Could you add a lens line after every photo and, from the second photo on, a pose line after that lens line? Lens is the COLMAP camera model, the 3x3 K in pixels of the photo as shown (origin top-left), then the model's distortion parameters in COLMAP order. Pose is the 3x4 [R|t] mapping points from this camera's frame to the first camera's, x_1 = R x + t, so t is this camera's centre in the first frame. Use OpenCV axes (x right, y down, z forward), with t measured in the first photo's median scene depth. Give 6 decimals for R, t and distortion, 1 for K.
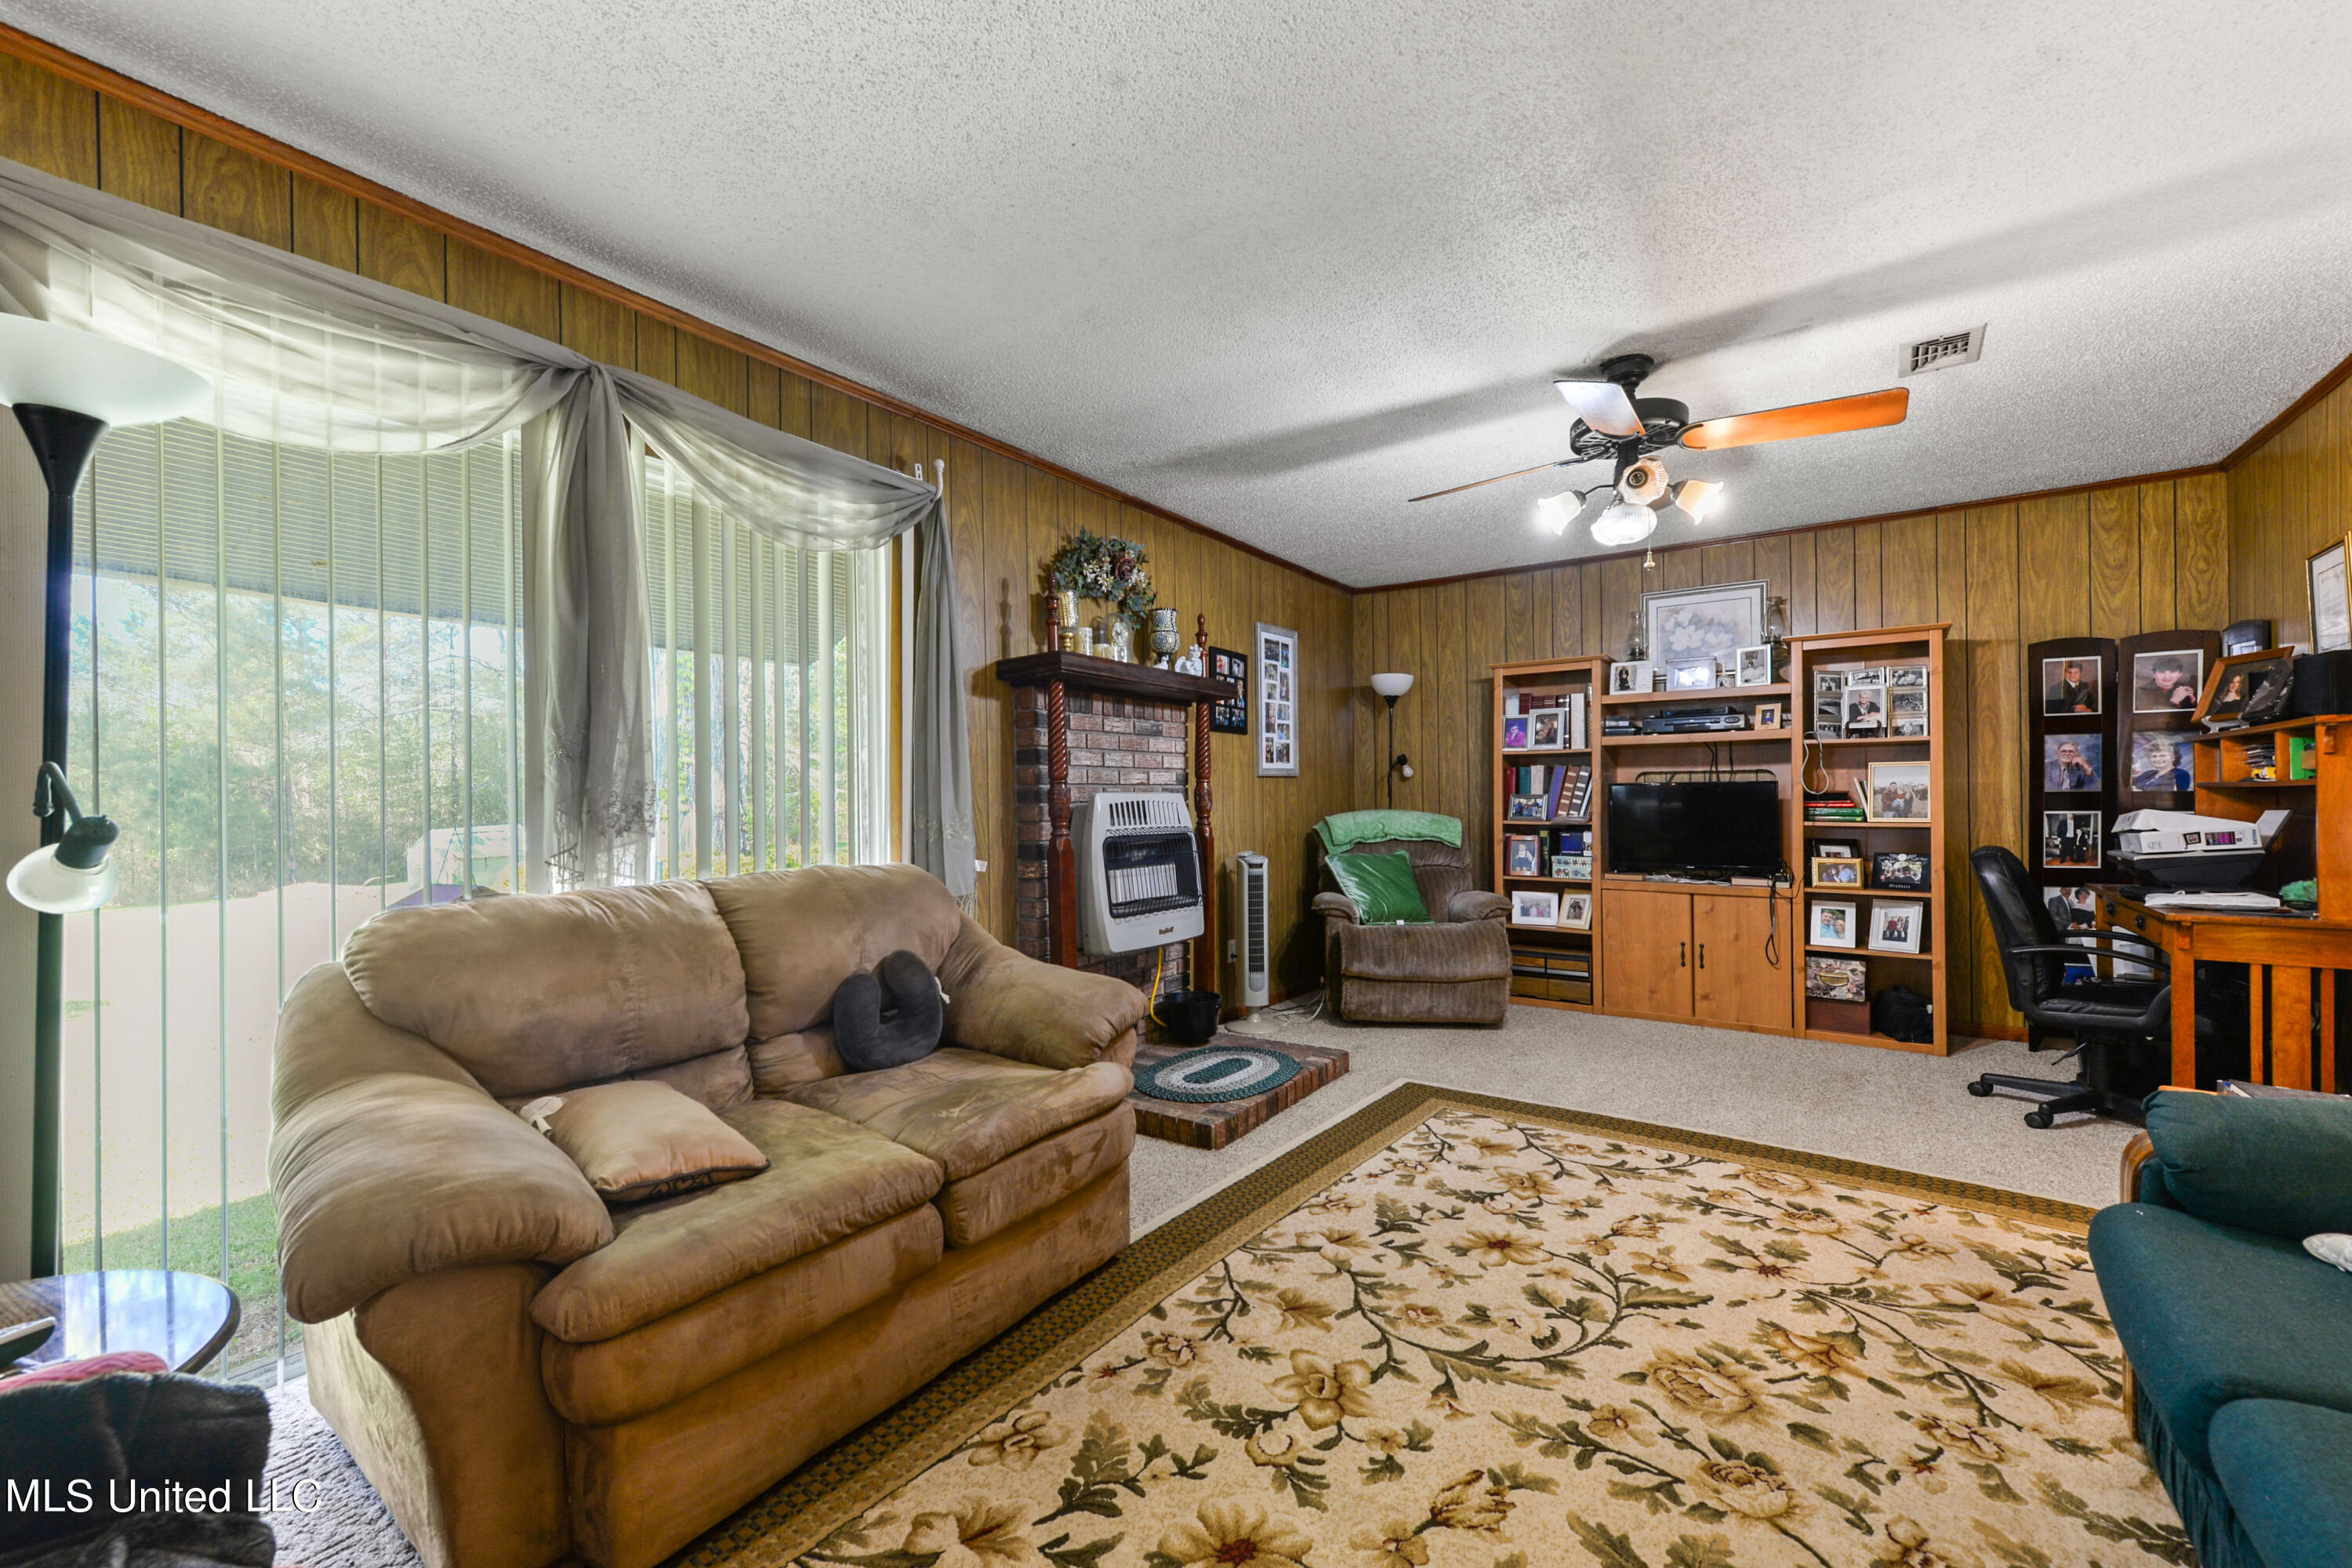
lens RADIAL K [[947.2, 0, 1161.6], [0, 947.2, 784.0], [0, 0, 1]] dist [0.003050, 0.000087]
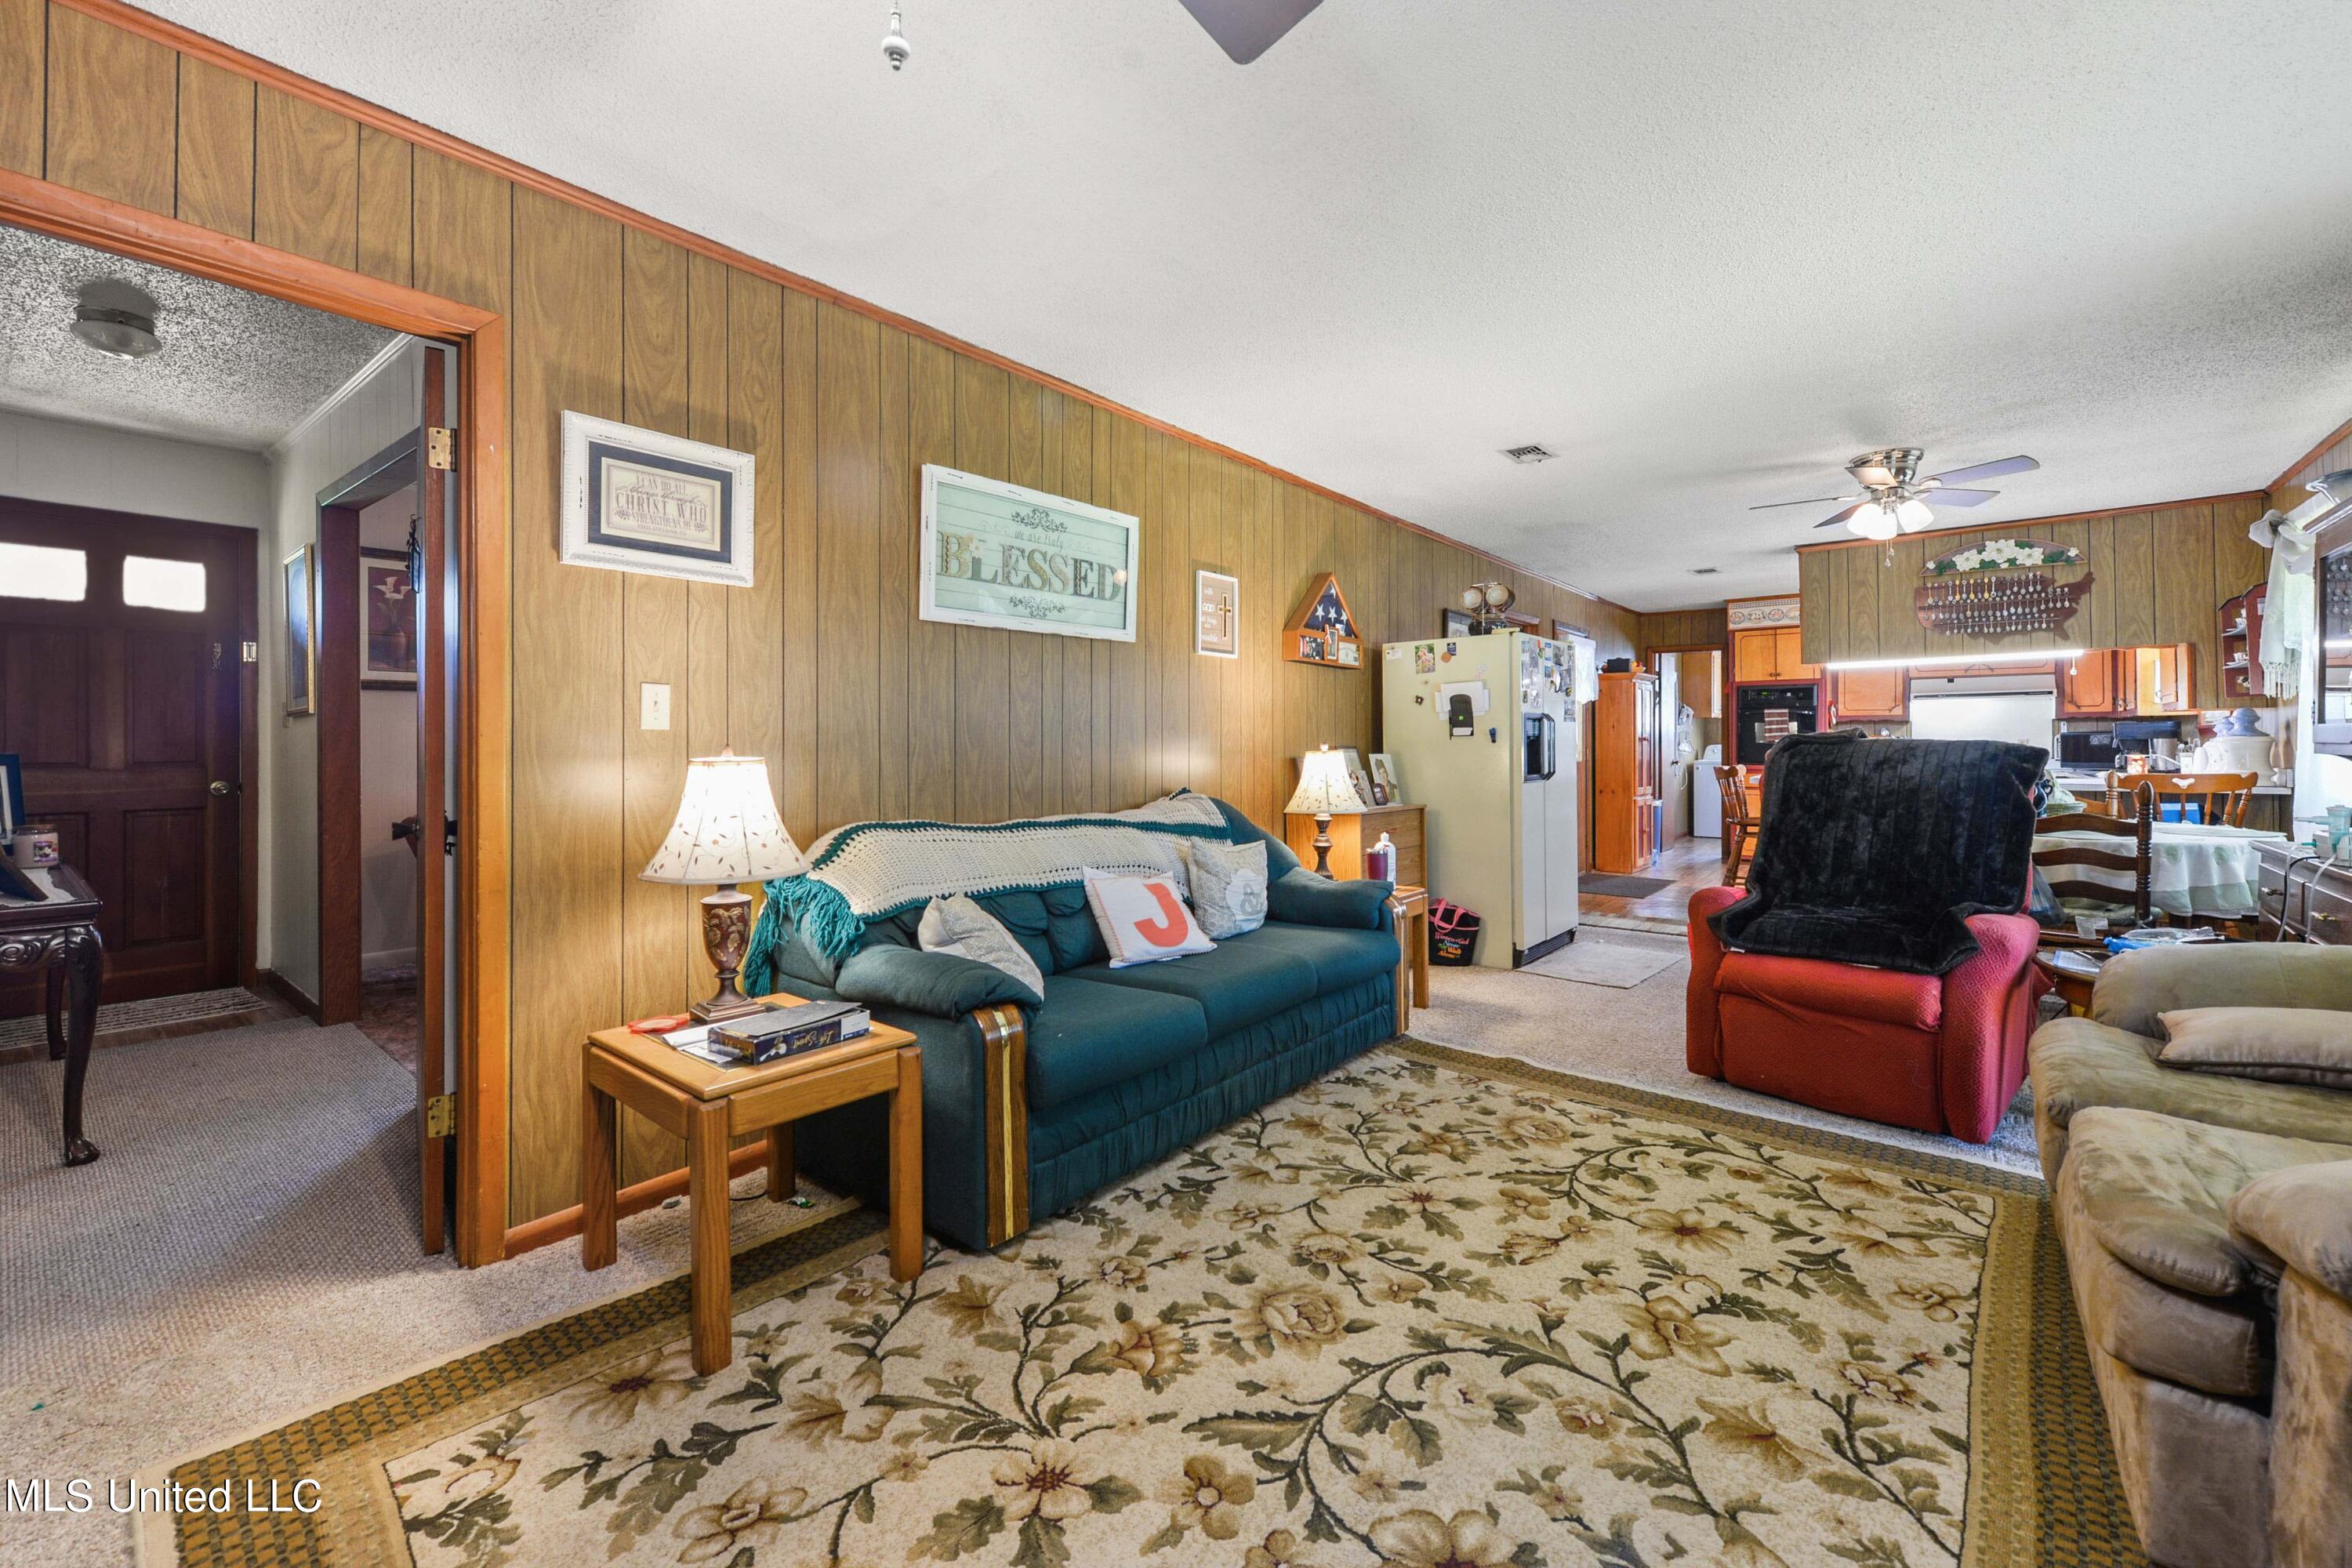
lens RADIAL K [[968.8, 0, 1176.6], [0, 968.8, 737.8], [0, 0, 1]] dist [-0.000485, -0.000663]
pose [[-0.997788, 0.018478, 0.063857, 0.577626], [0.017301, 0.999671, -0.018936, 0.018801], [-0.064186, -0.017789, -0.997779, 1.928103]]
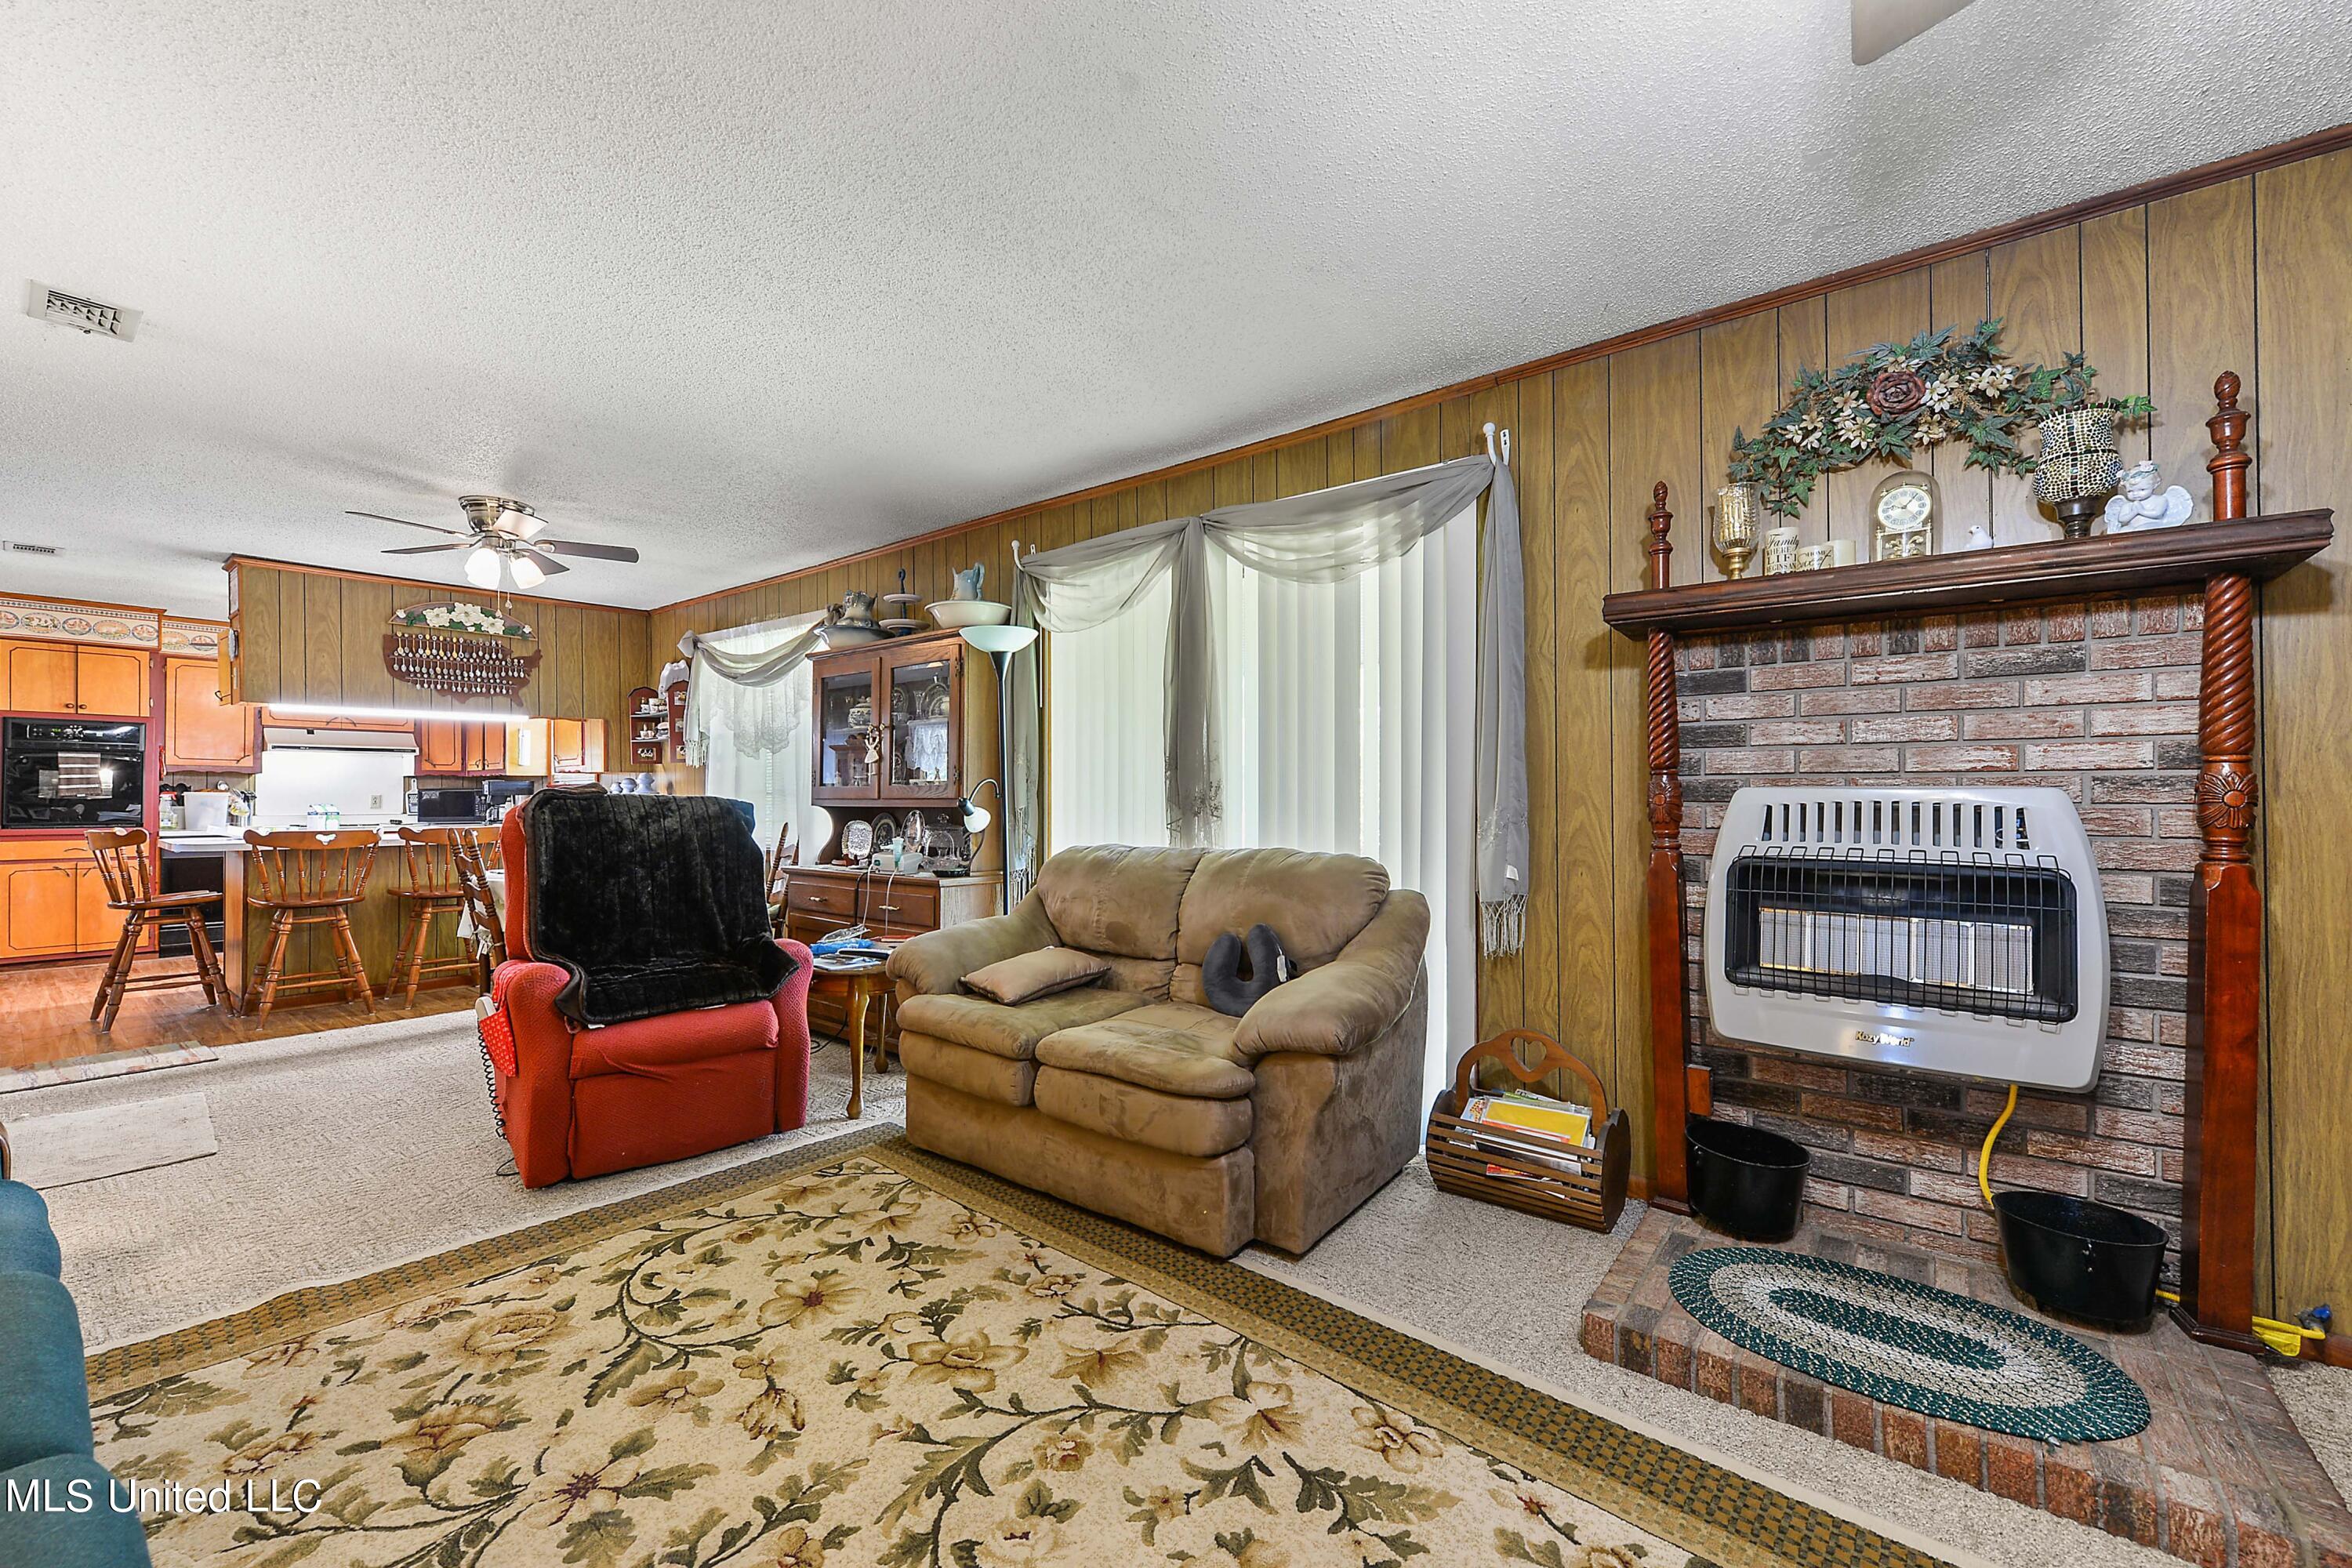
lens RADIAL K [[941.5, 0, 1165.7], [0, 941.5, 787.7], [0, 0, 1]] dist [0.001957, -0.000113]
pose [[-0.059172, 0.005390, -0.998233, 1.116614], [0.013044, 0.999904, 0.004625, 0.002100], [0.998163, -0.012748, -0.059237, 1.209658]]
